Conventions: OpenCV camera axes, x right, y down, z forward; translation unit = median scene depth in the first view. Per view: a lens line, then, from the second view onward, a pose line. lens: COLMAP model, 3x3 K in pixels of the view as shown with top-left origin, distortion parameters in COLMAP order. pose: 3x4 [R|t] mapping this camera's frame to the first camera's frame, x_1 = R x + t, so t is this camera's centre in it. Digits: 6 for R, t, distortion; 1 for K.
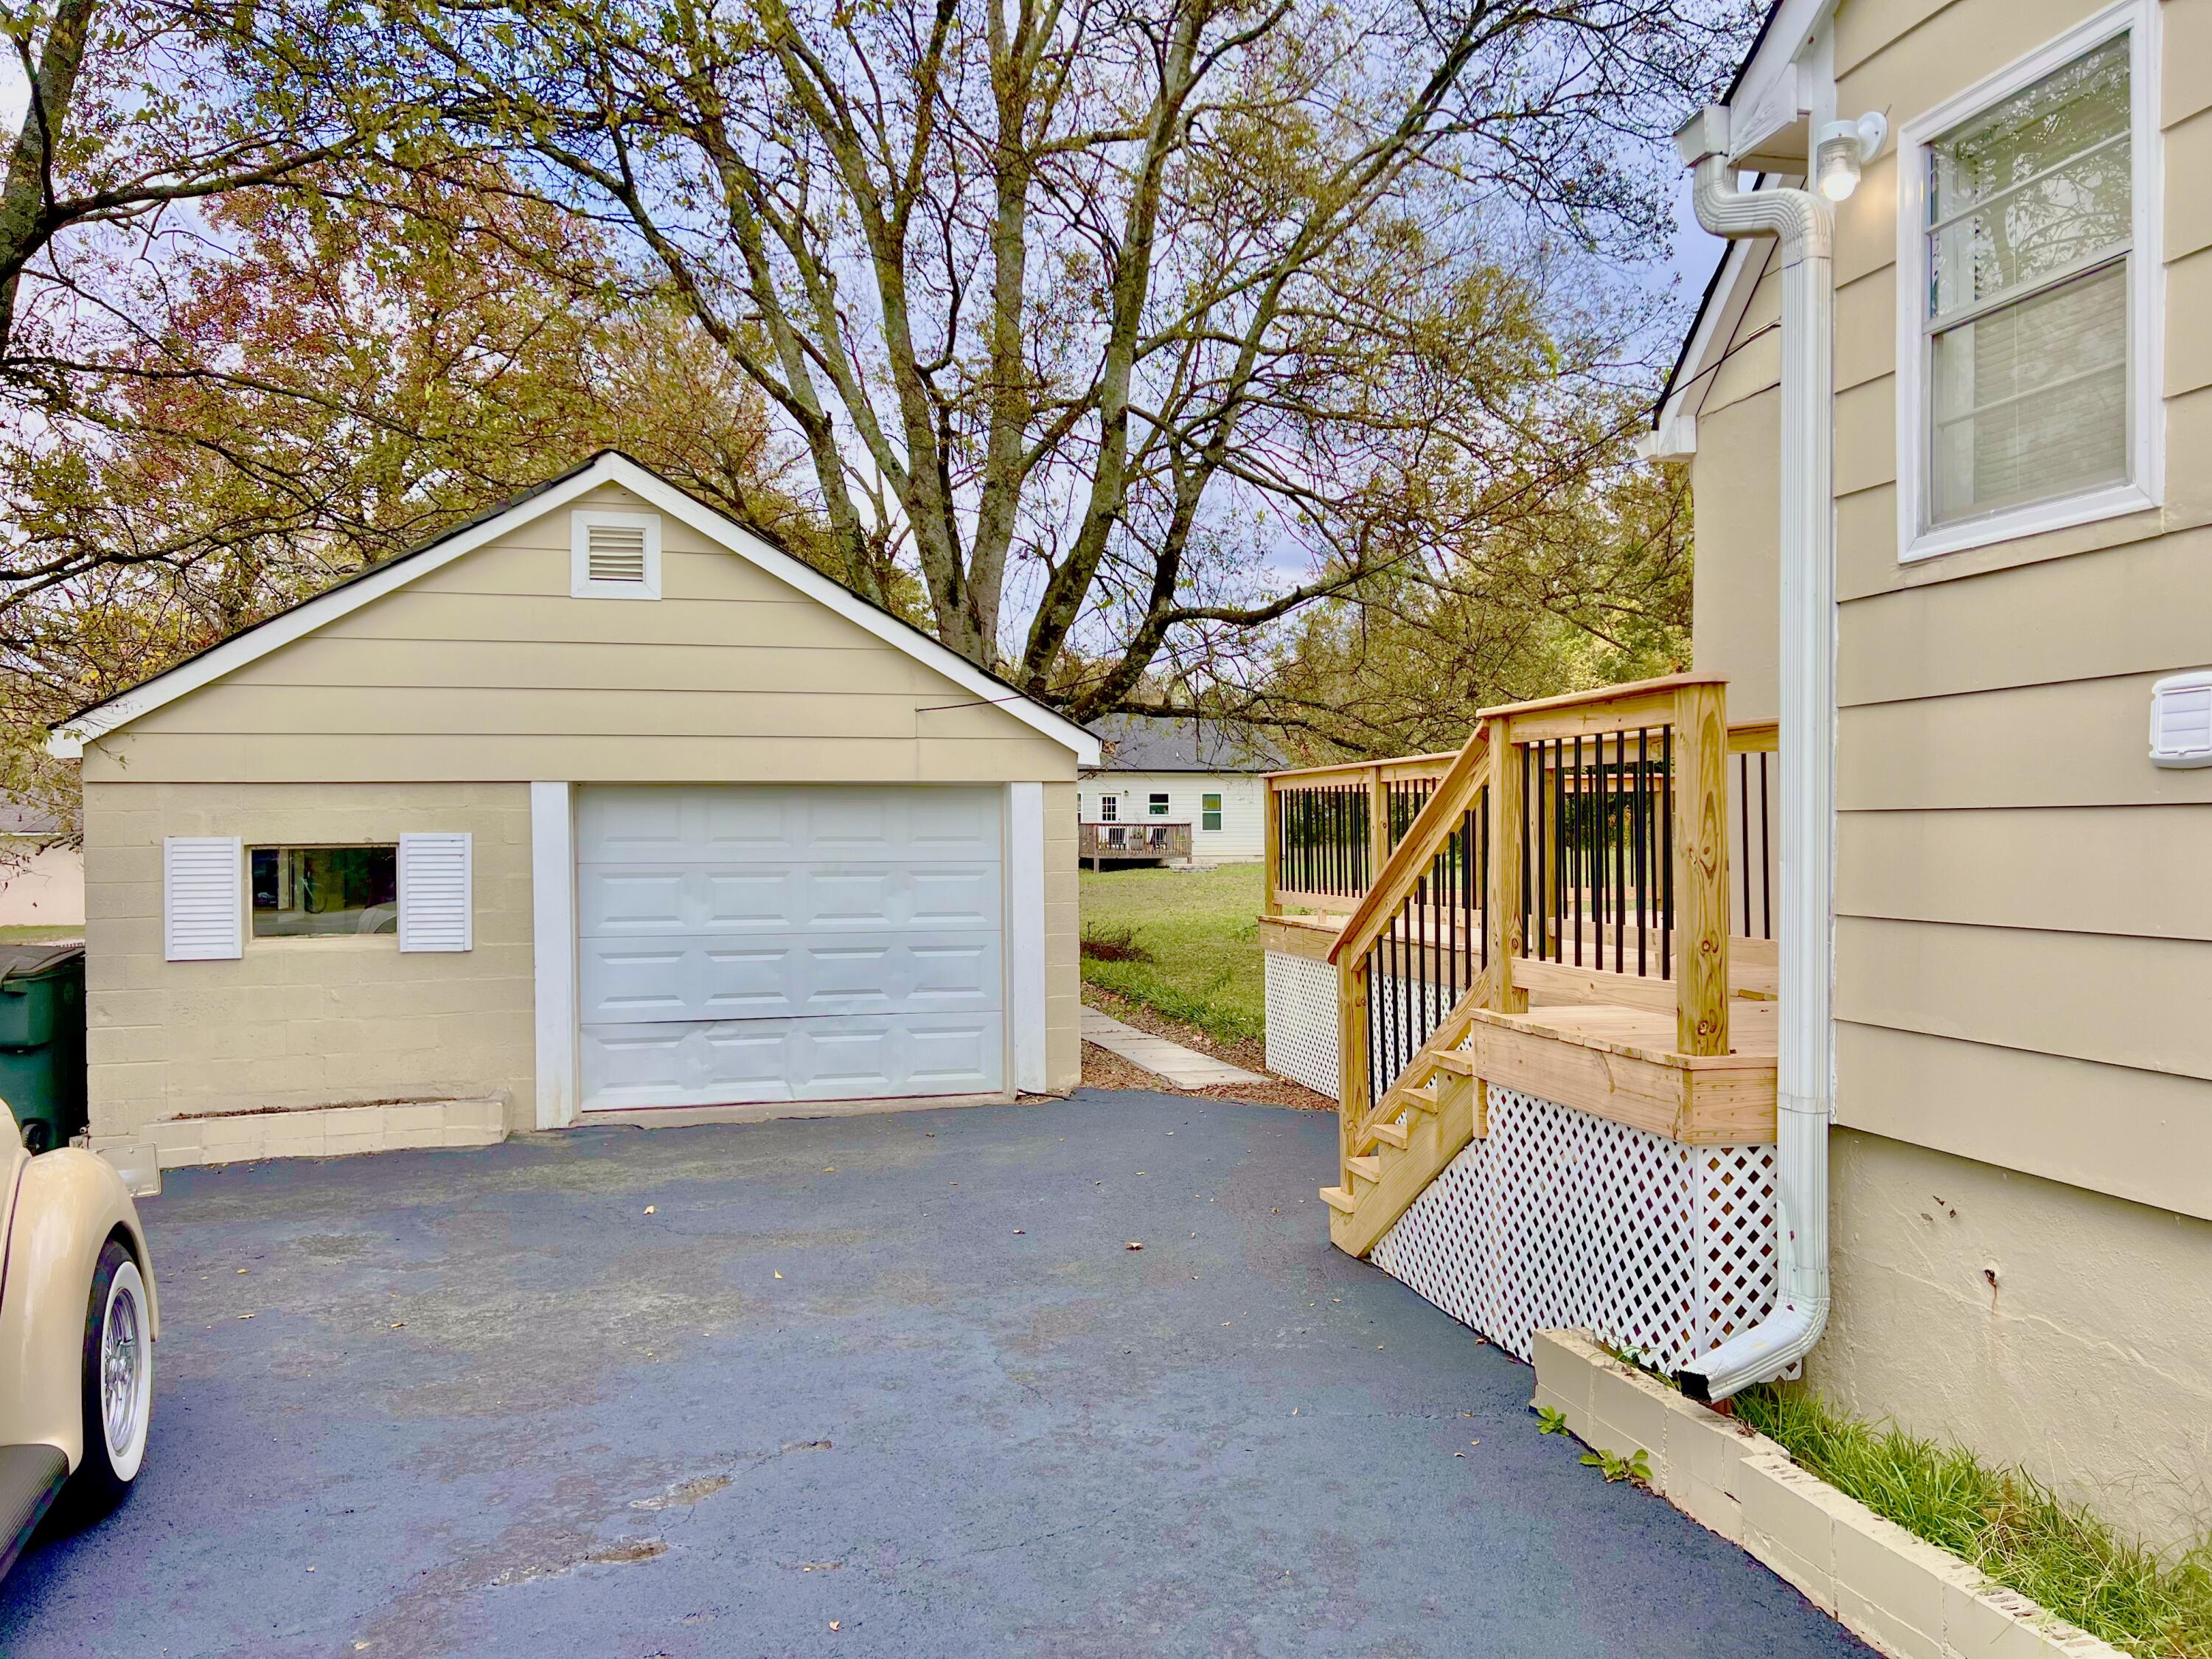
lens RADIAL K [[1678.1, 0, 1147.1], [0, 1678.1, 816.3], [0, 0, 1]] dist [0.028454, -0.030648]
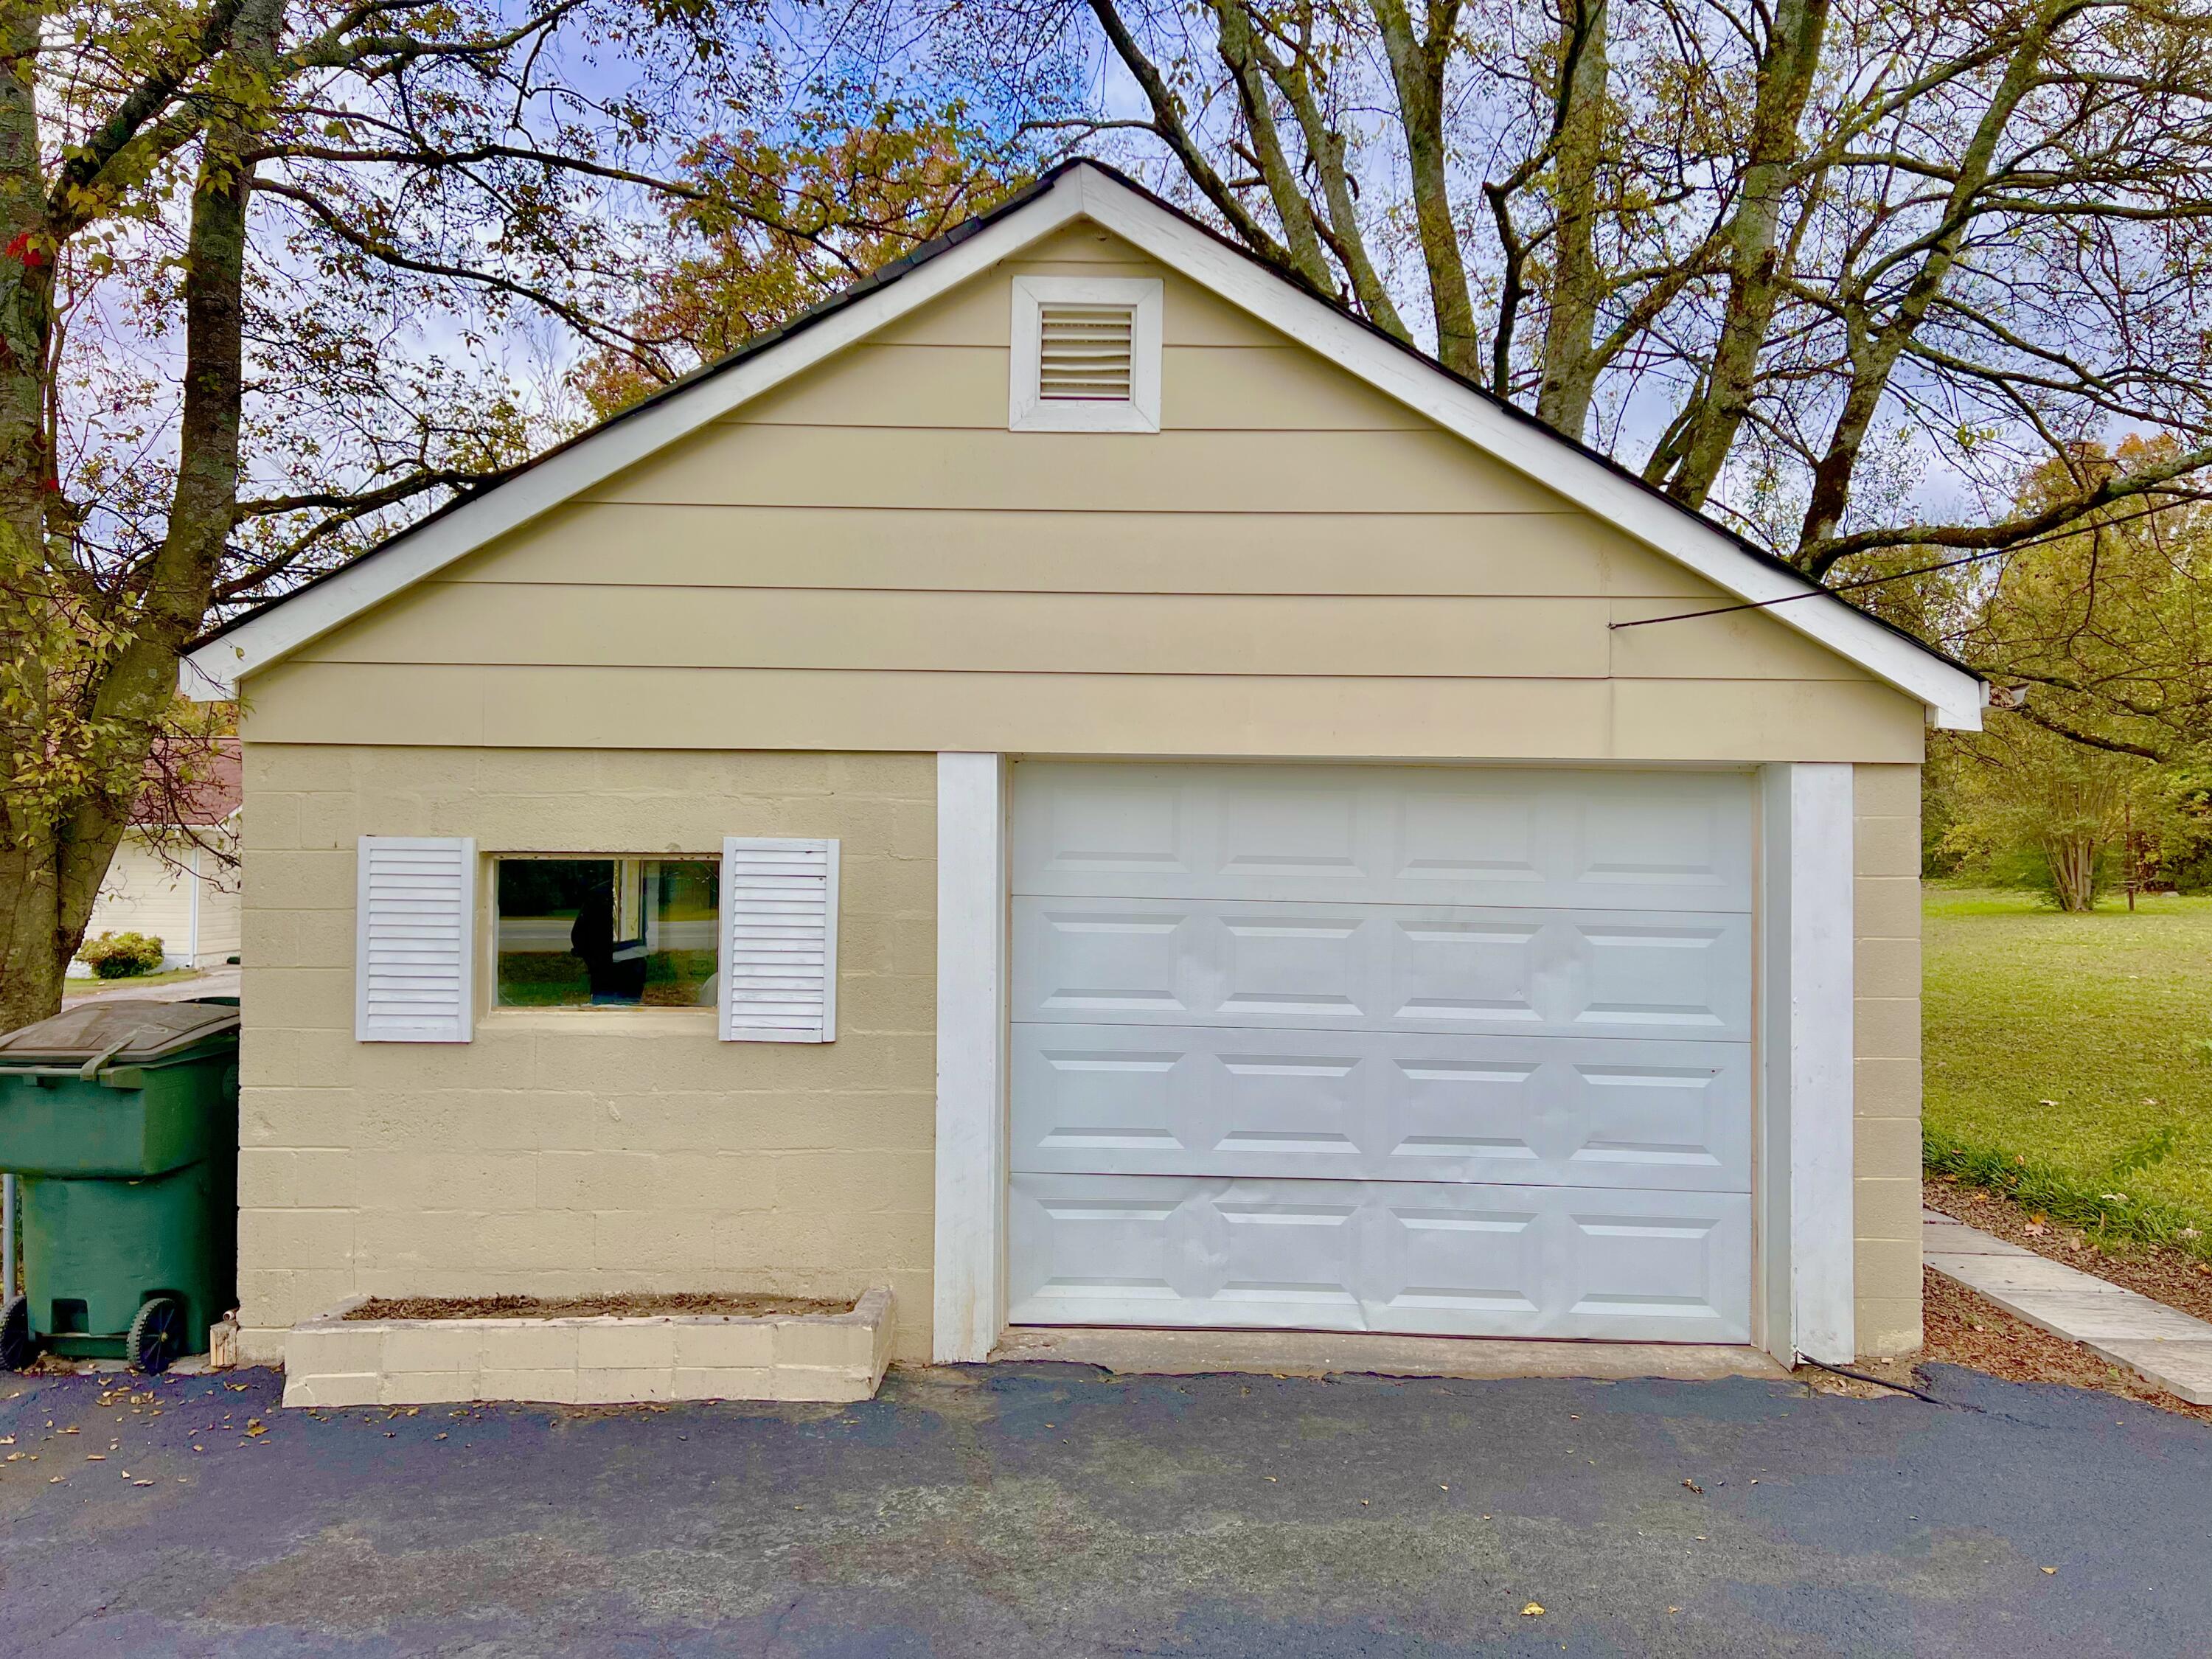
lens RADIAL K [[1678.1, 0, 1104.3], [0, 1678.1, 832.1], [0, 0, 1]] dist [0.028454, -0.030648]
pose [[0.963394, 0.019320, -0.267394, -0.148787], [-0.020597, 0.999786, -0.001974, 0.006342], [0.267299, 0.007410, 0.963585, 0.439092]]
